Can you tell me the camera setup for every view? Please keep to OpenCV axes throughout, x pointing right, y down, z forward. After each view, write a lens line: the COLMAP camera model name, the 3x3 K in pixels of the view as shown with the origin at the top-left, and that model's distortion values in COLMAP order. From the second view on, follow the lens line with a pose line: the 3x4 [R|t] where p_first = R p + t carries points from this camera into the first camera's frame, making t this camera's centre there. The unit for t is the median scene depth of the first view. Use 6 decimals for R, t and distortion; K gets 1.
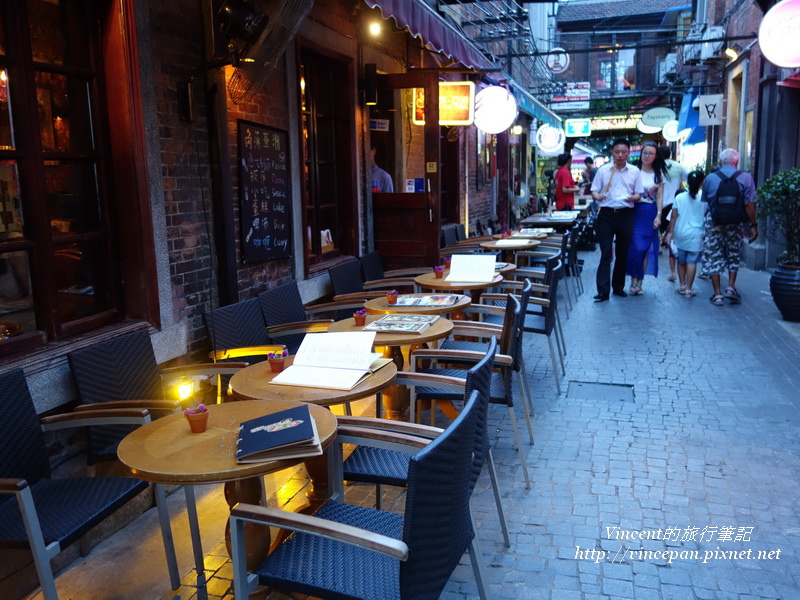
lens RADIAL K [[659.7, 0, 399.0], [0, 659.7, 298.1], [0, 0, 1]] dist [-0.001322, -0.000649]
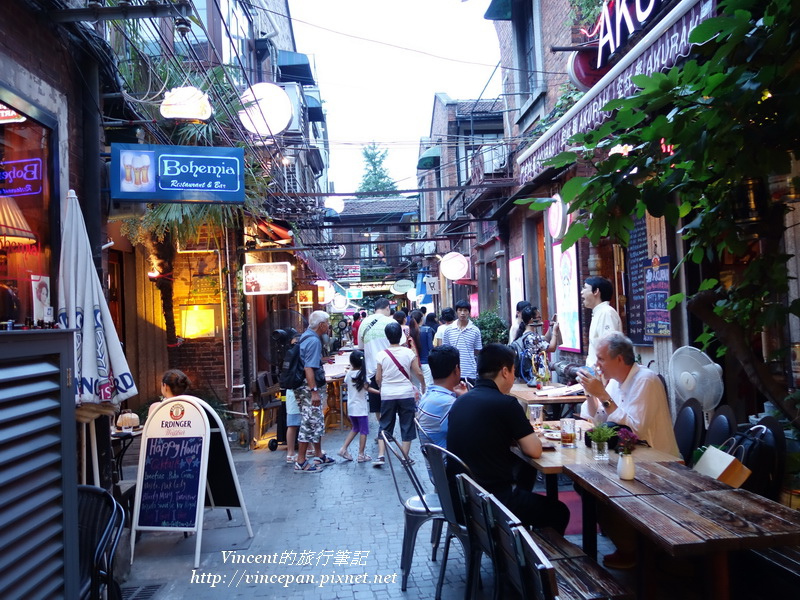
lens RADIAL K [[659.7, 0, 400.0], [0, 659.7, 300.8], [0, 0, 1]] dist [-0.001322, -0.000649]
pose [[0.935845, -0.002192, 0.352404, -0.146907], [0.079388, 0.975589, -0.204754, 0.067755], [-0.343352, 0.219595, 0.913174, -0.369262]]
